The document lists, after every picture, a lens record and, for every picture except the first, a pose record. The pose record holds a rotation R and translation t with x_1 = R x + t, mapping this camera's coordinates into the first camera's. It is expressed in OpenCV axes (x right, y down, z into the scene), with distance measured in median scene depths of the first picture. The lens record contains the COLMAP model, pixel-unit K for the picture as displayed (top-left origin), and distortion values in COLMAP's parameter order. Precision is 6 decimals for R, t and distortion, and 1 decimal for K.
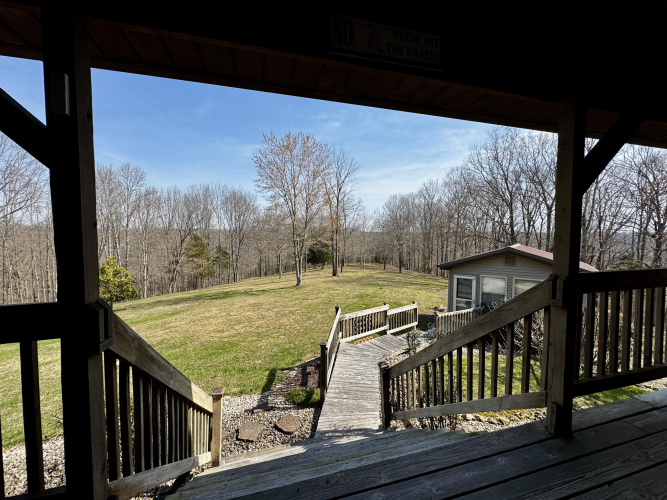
lens RADIAL K [[266.7, 0, 333.2], [0, 266.7, 249.2], [0, 0, 1]] dist [-0.003429, 0.000979]
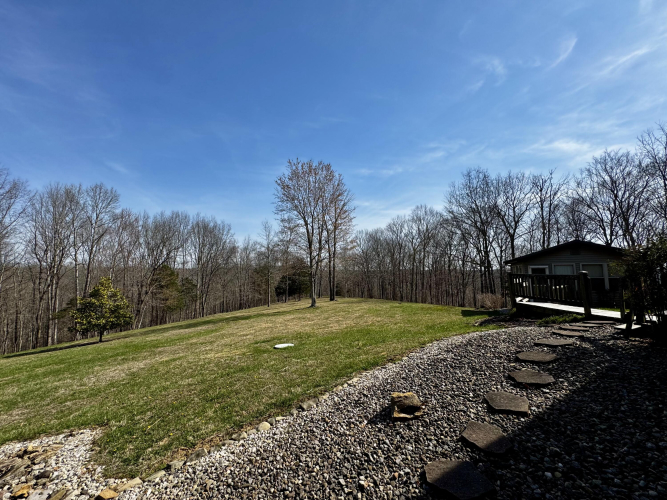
lens RADIAL K [[266.7, 0, 333.4], [0, 266.7, 251.6], [0, 0, 1]] dist [-0.003429, 0.000979]
pose [[0.980951, 0.008910, 0.194053, -0.734455], [0.017095, 0.991113, -0.131922, 0.190803], [-0.193504, 0.132727, 0.972080, -0.036164]]
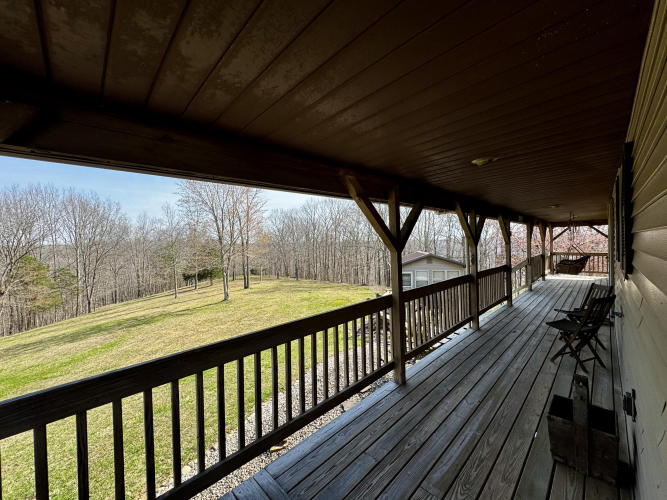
lens RADIAL K [[266.7, 0, 333.0], [0, 266.7, 249.8], [0, 0, 1]] dist [-0.003429, 0.000979]
pose [[0.876850, -0.035829, 0.479428, -0.735797], [0.053810, 0.998267, -0.023813, -0.022203], [-0.477744, 0.046679, 0.877258, -0.251451]]
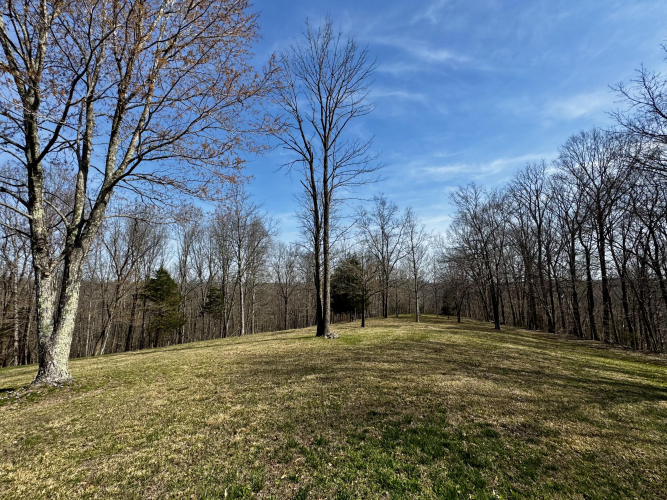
lens RADIAL K [[266.7, 0, 333.5], [0, 266.7, 250.2], [0, 0, 1]] dist [-0.003429, 0.000979]
pose [[0.972770, -0.049514, -0.226423, 0.452462], [0.004544, 0.980801, -0.194958, 0.210194], [0.231729, 0.188620, 0.954319, 2.410482]]
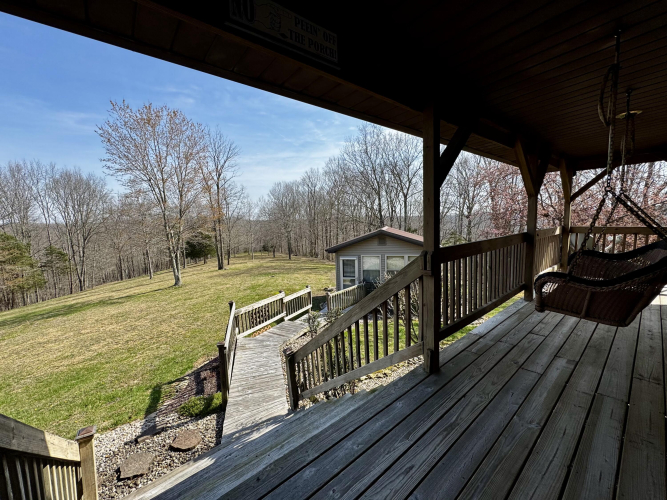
lens RADIAL K [[266.7, 0, 333.2], [0, 266.7, 248.9], [0, 0, 1]] dist [-0.003429, 0.000979]
pose [[0.913301, -0.076074, 0.400118, -0.012330], [0.058154, 0.996693, 0.056759, -0.001774], [-0.403113, -0.028570, 0.914704, 0.002032]]
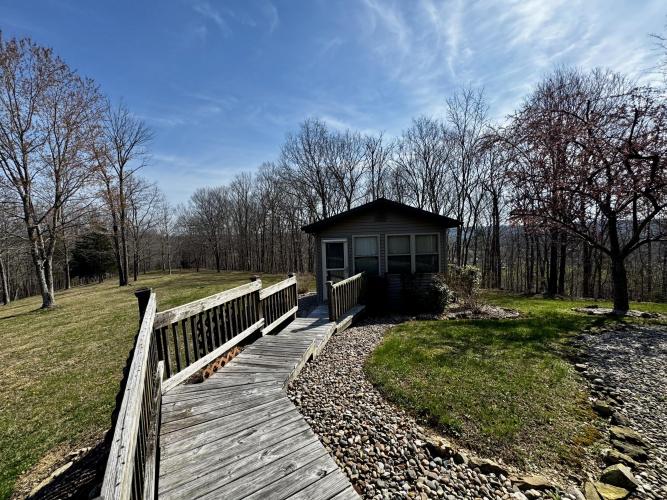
lens RADIAL K [[266.7, 0, 333.8], [0, 266.7, 249.6], [0, 0, 1]] dist [-0.003429, 0.000979]
pose [[0.774629, -0.064442, 0.629124, -0.004880], [0.069241, 0.997457, 0.016916, 0.124781], [-0.628614, 0.030457, 0.777121, 0.416083]]
